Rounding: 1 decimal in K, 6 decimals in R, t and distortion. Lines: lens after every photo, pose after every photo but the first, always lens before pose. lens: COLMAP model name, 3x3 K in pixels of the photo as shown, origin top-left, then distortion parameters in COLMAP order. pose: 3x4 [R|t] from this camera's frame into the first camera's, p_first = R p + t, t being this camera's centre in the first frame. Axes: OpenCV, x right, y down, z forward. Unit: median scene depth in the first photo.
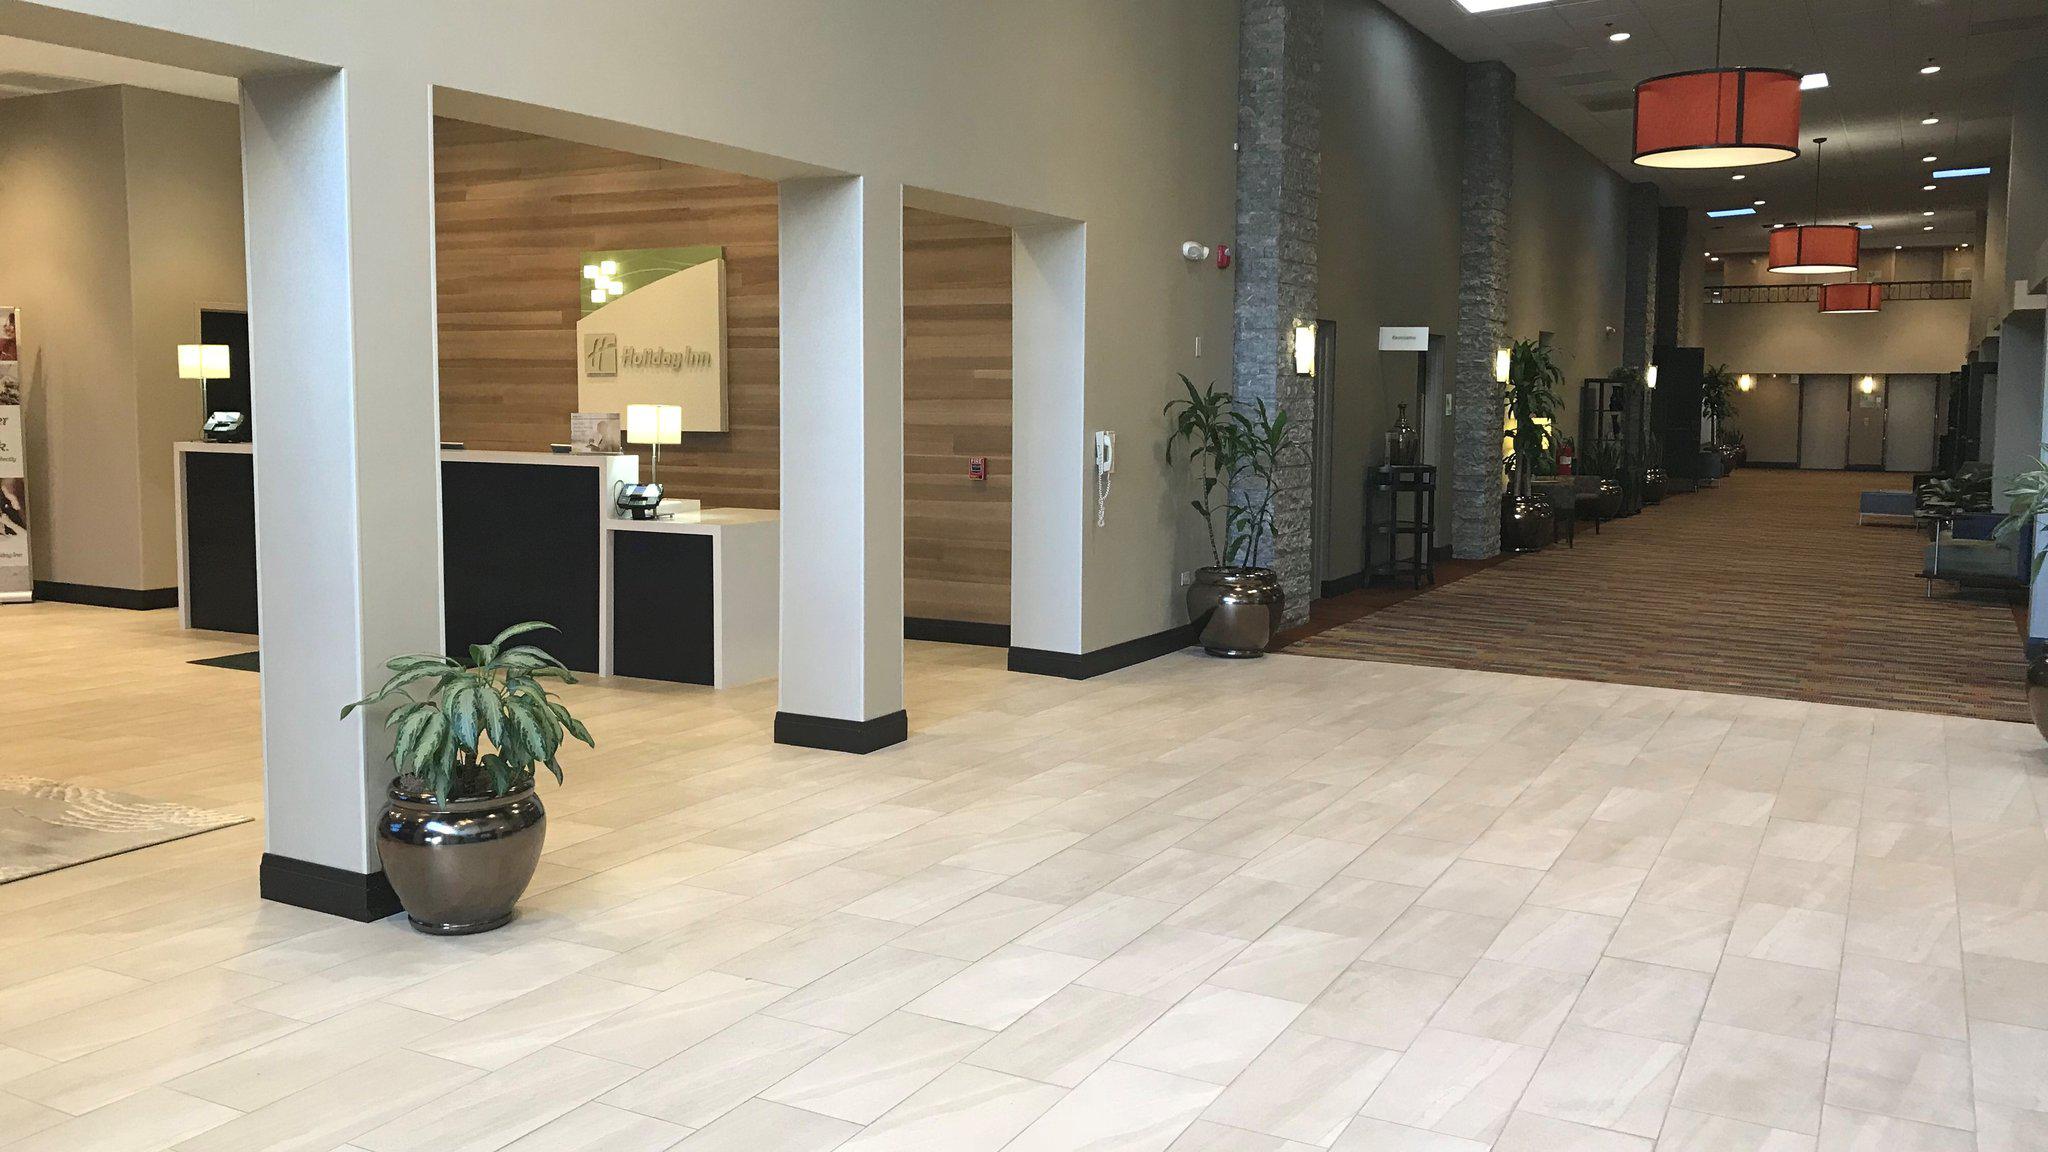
lens RADIAL K [[1648.1, 0, 1028.6], [0, 1648.1, 564.4], [0, 0, 1]] dist [-0.002347, 0.000711]
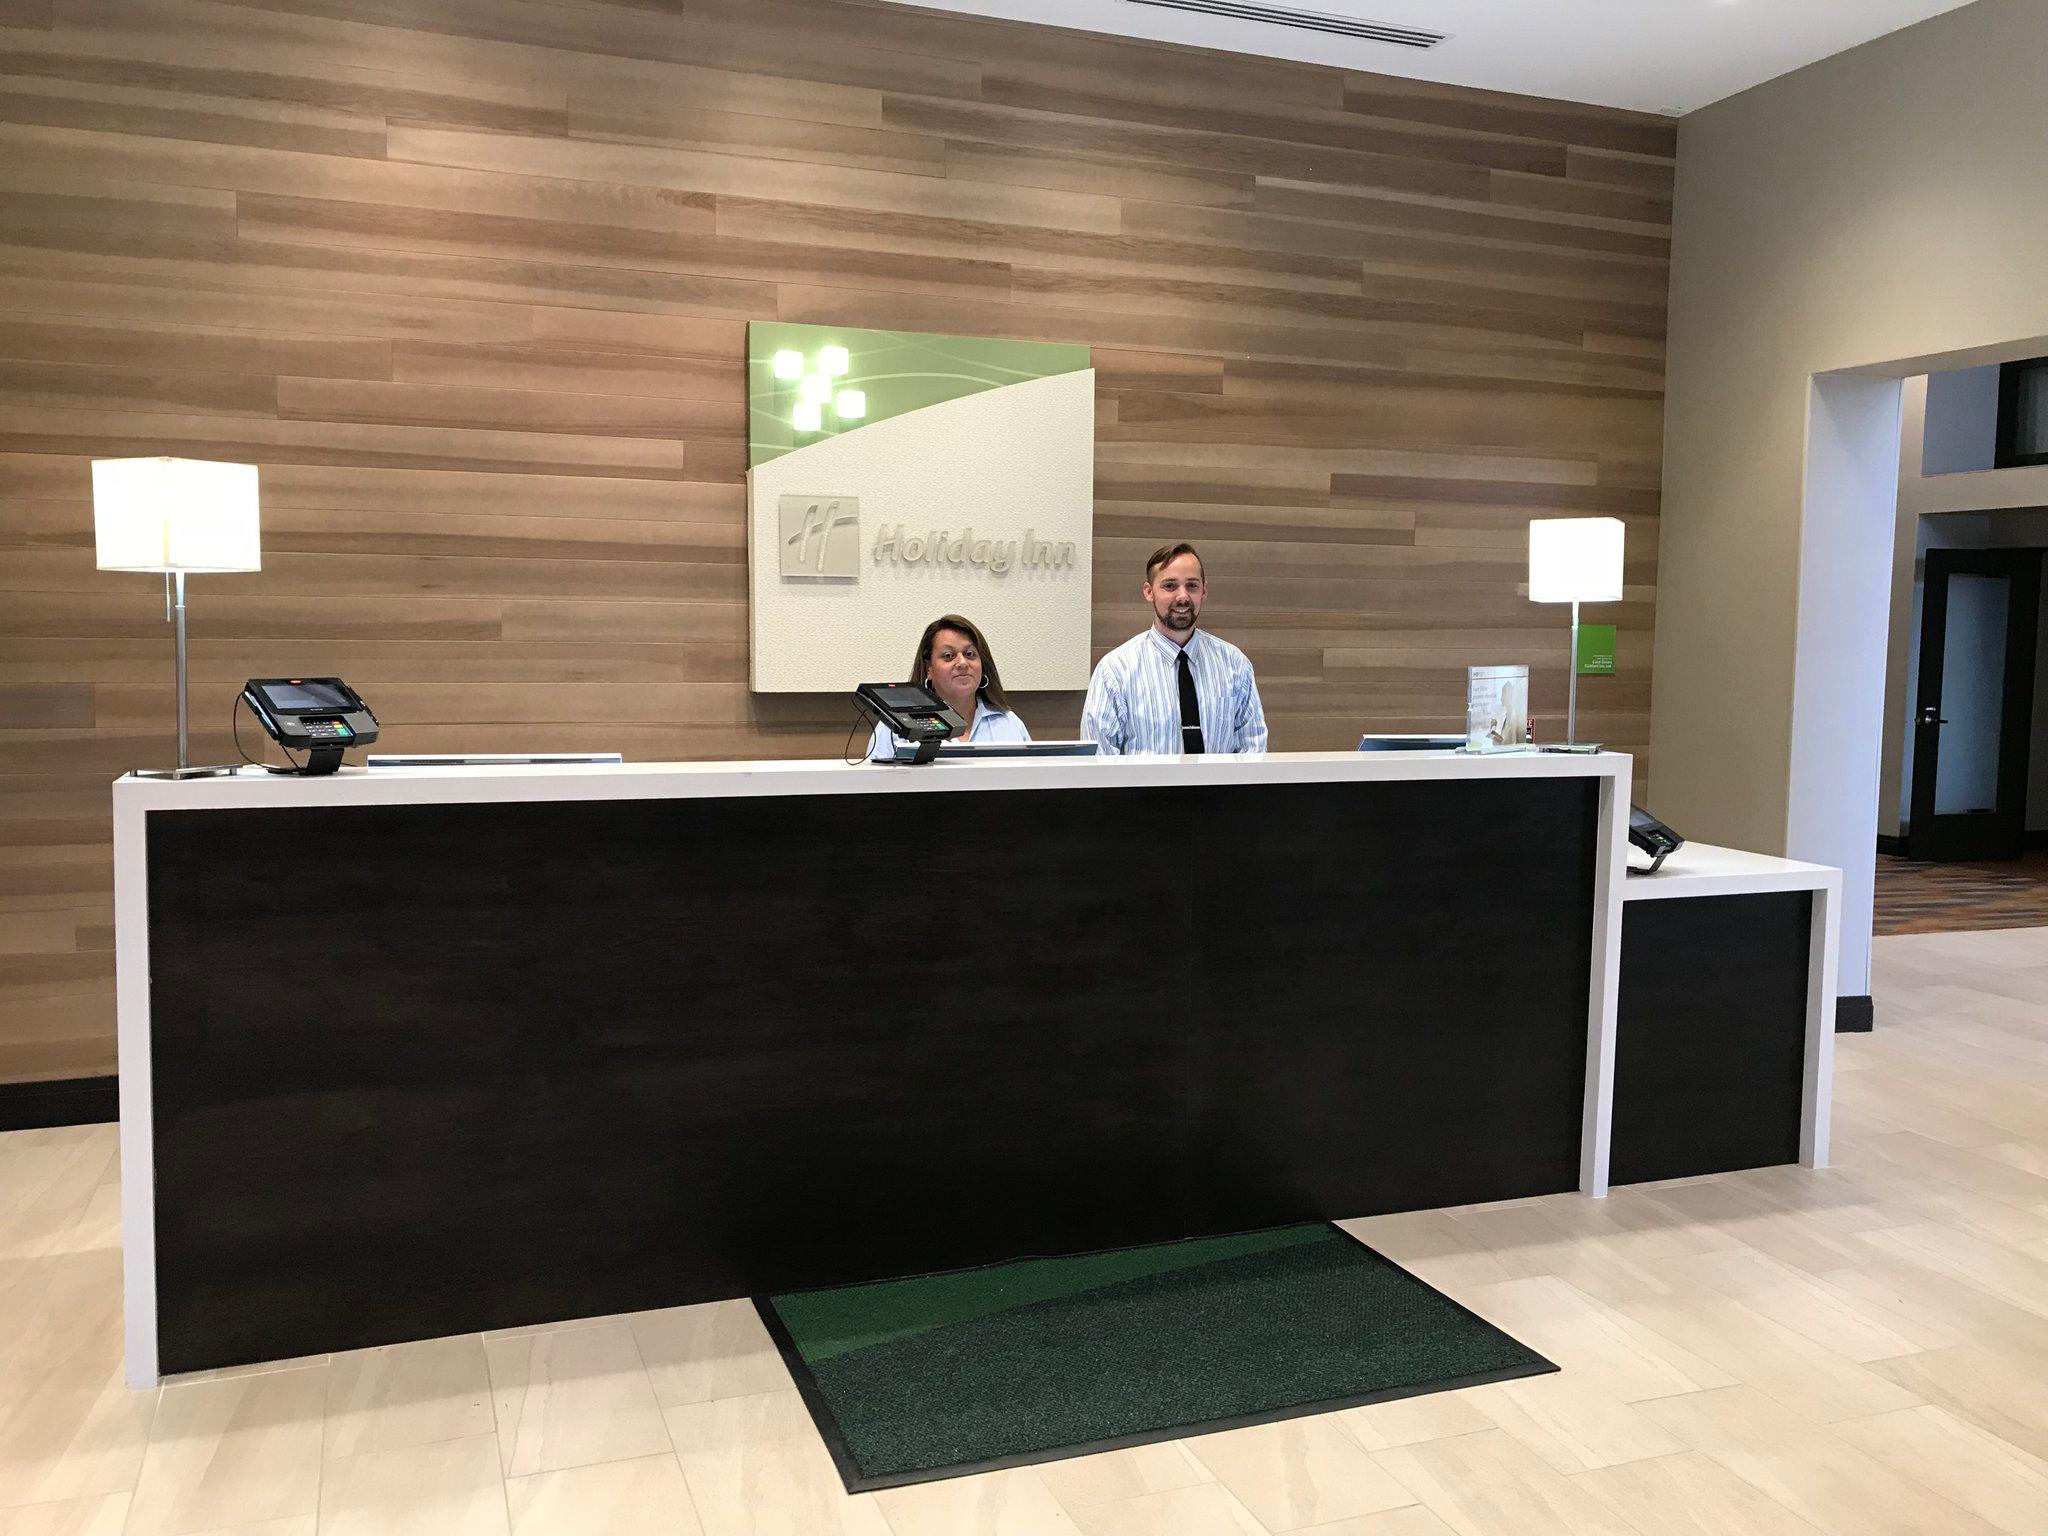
lens RADIAL K [[1781.0, 0, 1025.0], [0, 1781.0, 779.2], [0, 0, 1]] dist [0.035507, -0.013907]
pose [[0.667259, -0.064983, 0.741986, -0.611061], [0.067698, 0.997355, 0.026468, -0.066207], [-0.741743, 0.032570, 0.669893, 0.602715]]
